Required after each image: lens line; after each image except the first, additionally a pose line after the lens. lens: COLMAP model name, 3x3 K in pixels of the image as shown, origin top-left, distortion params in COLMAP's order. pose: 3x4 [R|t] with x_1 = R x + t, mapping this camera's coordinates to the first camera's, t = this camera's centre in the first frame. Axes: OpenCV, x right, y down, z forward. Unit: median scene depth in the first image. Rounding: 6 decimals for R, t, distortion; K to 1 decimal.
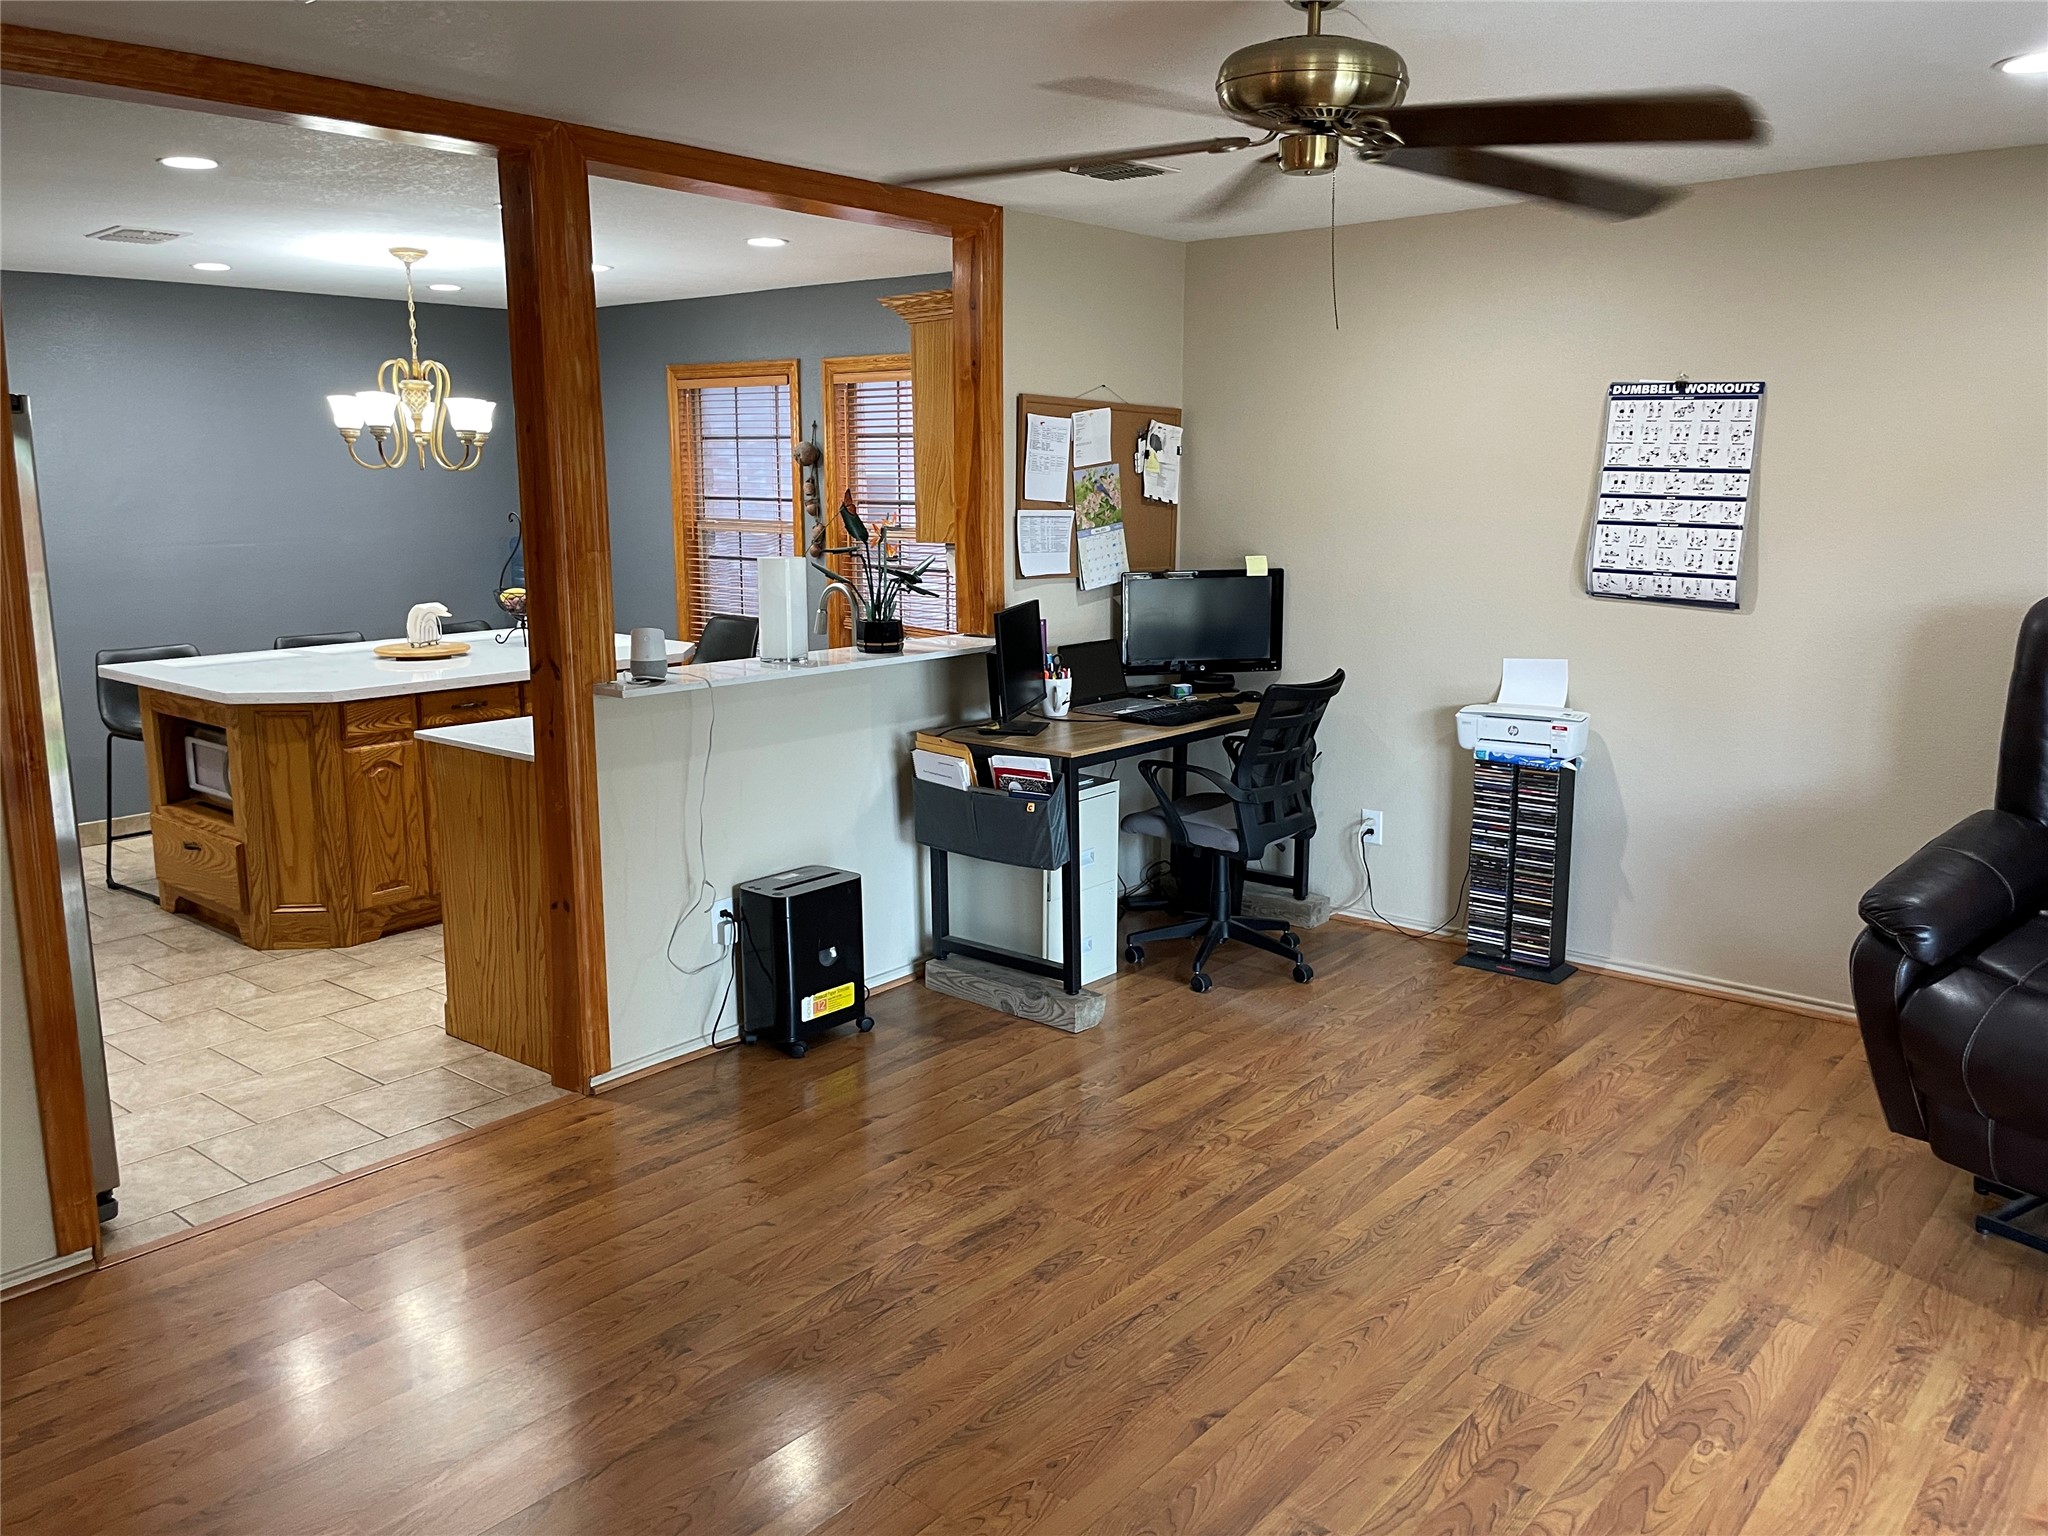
lens RADIAL K [[1557.3, 0, 1030.4], [0, 1557.3, 759.7], [0, 0, 1]] dist [0.052699, -0.061749]
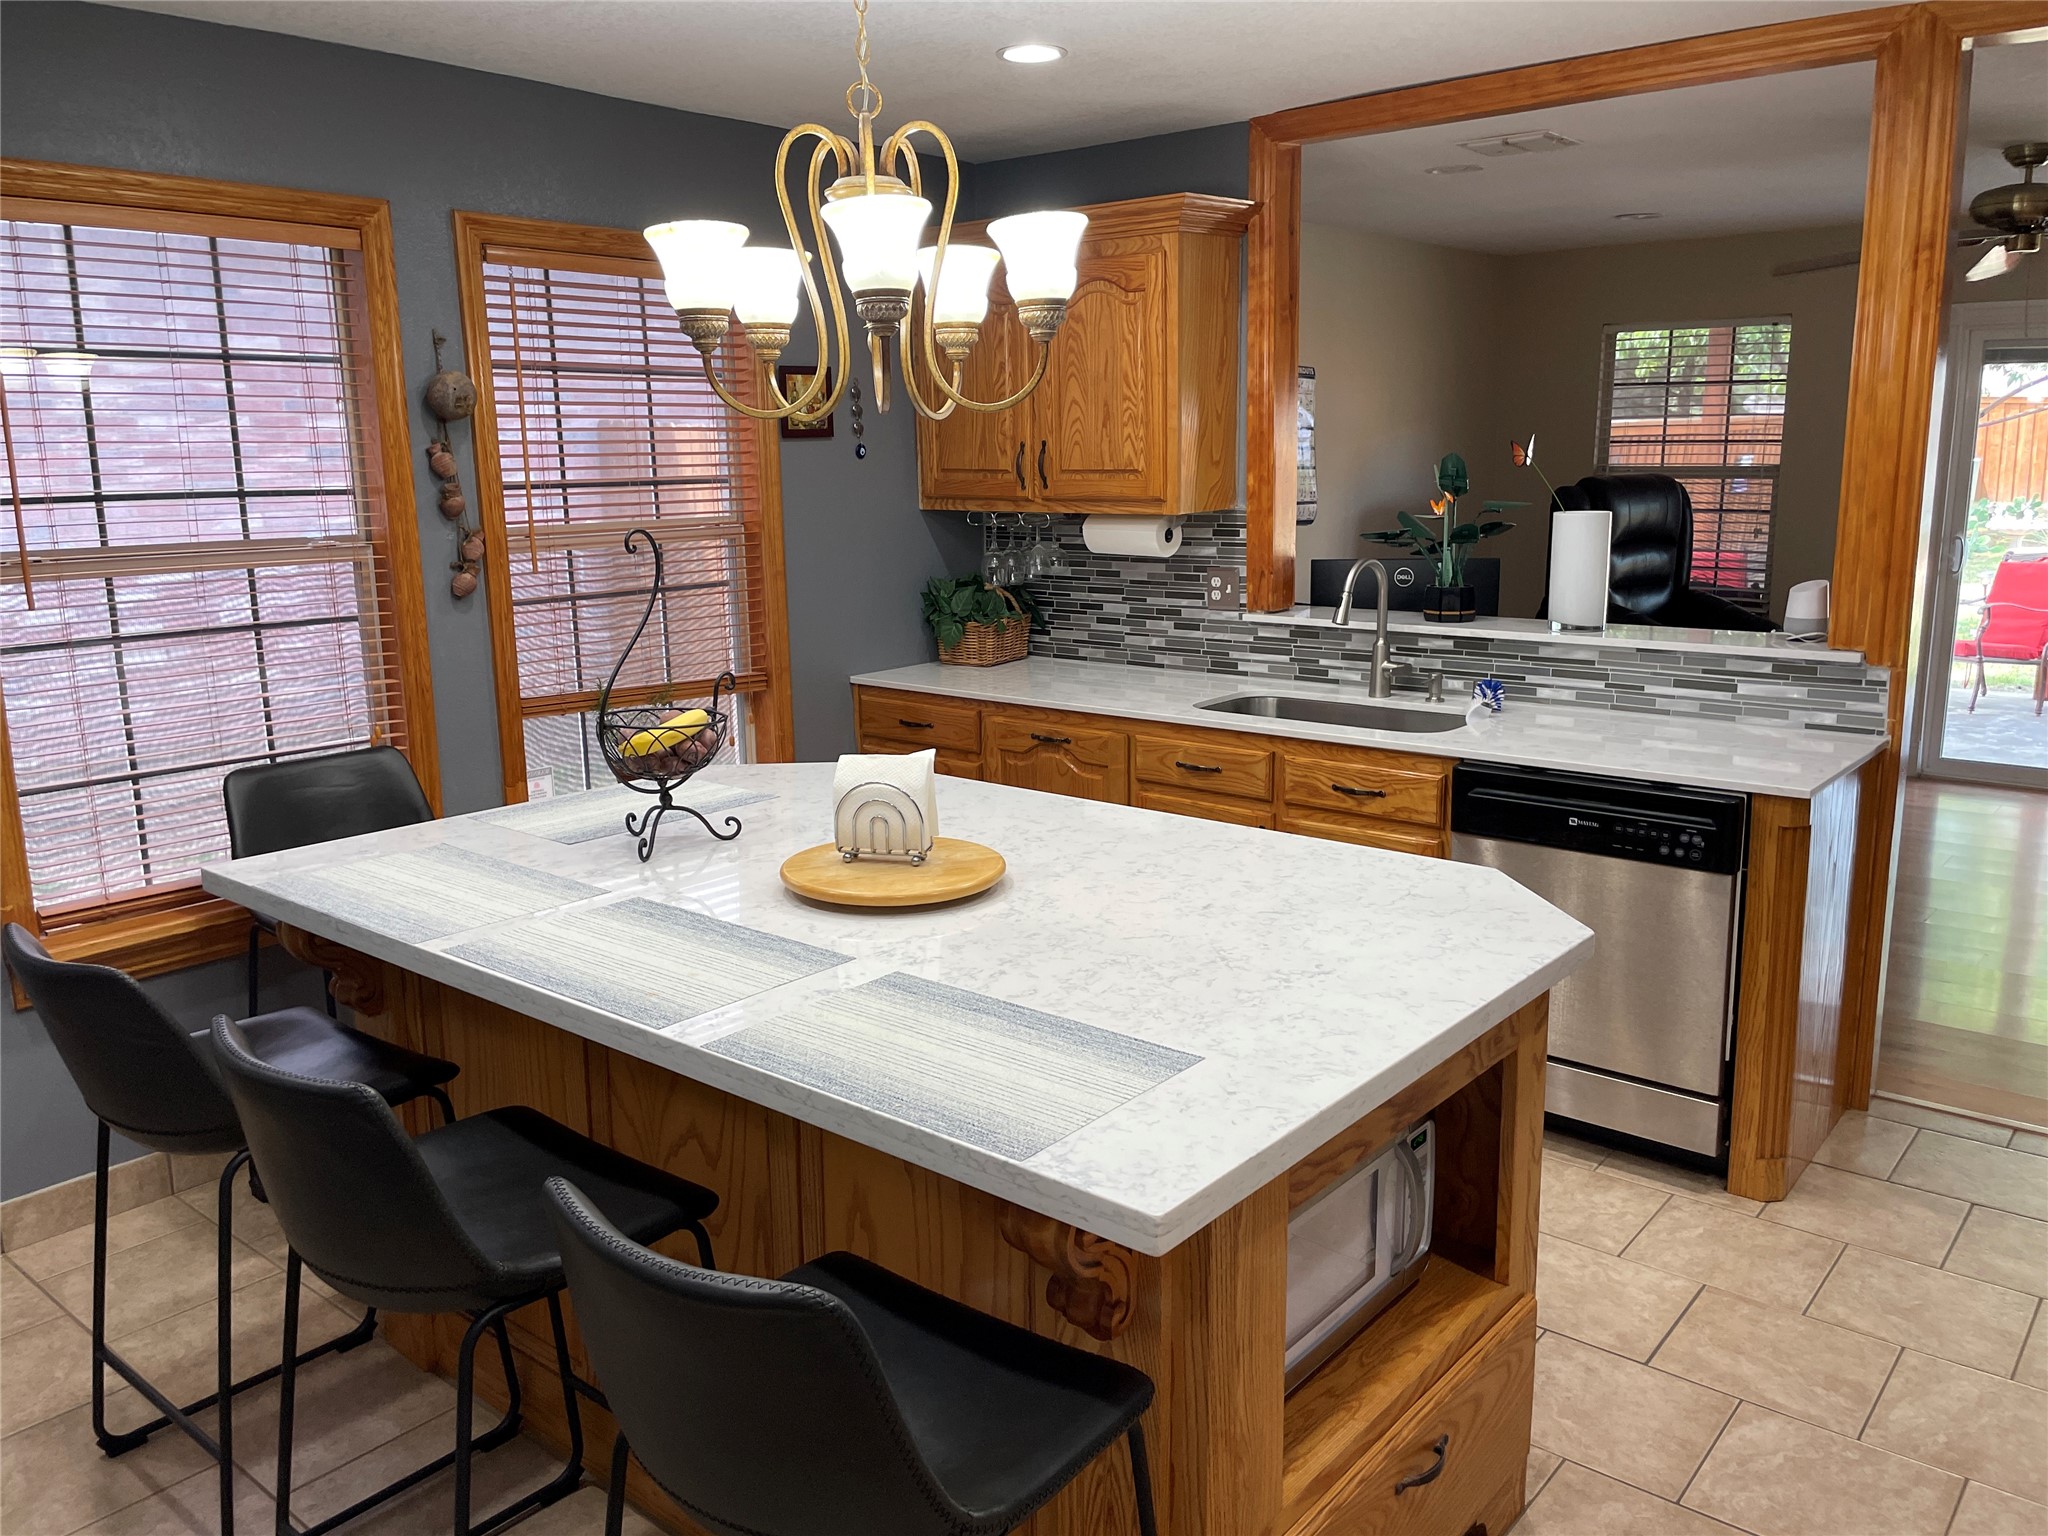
lens RADIAL K [[1557.3, 0, 1029.2], [0, 1557.3, 769.8], [0, 0, 1]] dist [0.052699, -0.061749]
pose [[0.002780, -0.189028, 0.981968, -0.940242], [0.198309, 0.962573, 0.184733, -0.189990], [-0.980136, 0.194219, 0.040162, 1.155680]]
